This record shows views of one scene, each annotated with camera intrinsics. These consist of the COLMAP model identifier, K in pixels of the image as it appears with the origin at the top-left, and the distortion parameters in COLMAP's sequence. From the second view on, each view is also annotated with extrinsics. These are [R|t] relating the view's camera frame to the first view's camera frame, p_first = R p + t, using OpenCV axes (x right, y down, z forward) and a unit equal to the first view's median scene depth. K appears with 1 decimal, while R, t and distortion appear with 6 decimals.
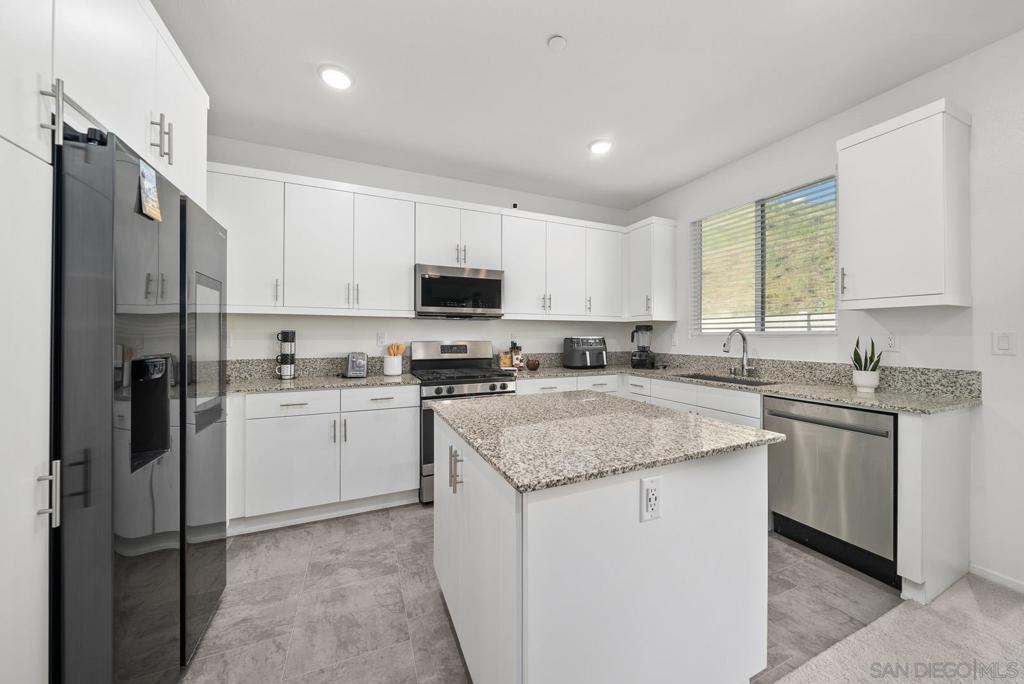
lens RADIAL K [[353.7, 0, 512.0], [0, 353.7, 342.0], [0, 0, 1]] dist [-0.023986, -0.000068]
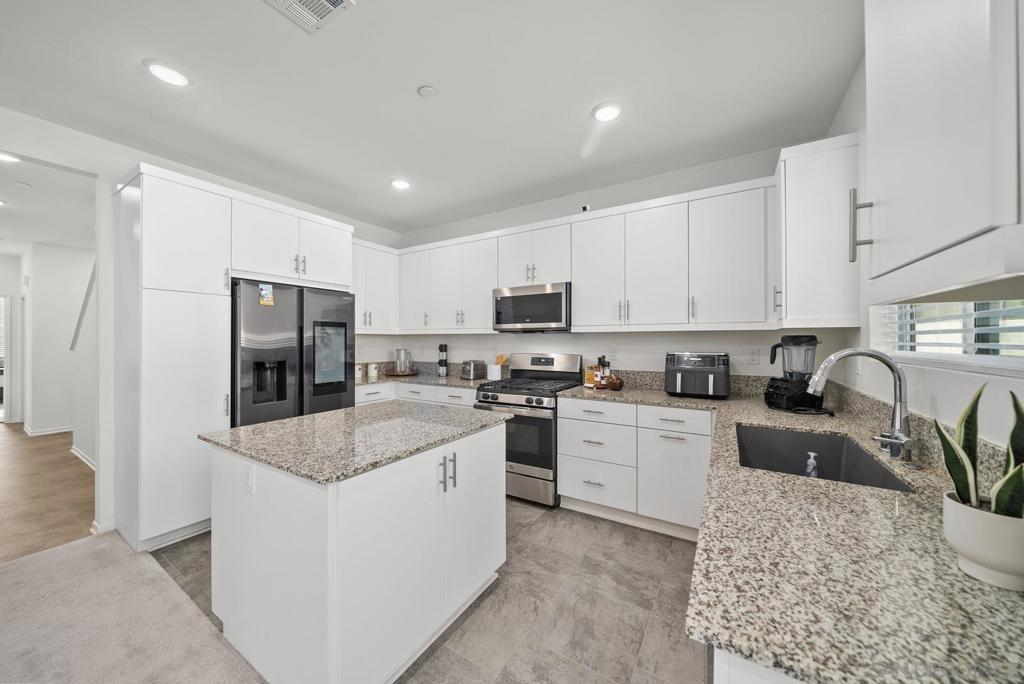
lens RADIAL K [[356.3, 0, 512.0], [0, 356.3, 342.0], [0, 0, 1]] dist [0.070515, -0.000033]
pose [[0.579582, -0.005190, -0.814897, 0.615717], [-0.027607, 0.999281, -0.025999, -0.007735], [0.814446, 0.037565, 0.579022, 0.288385]]
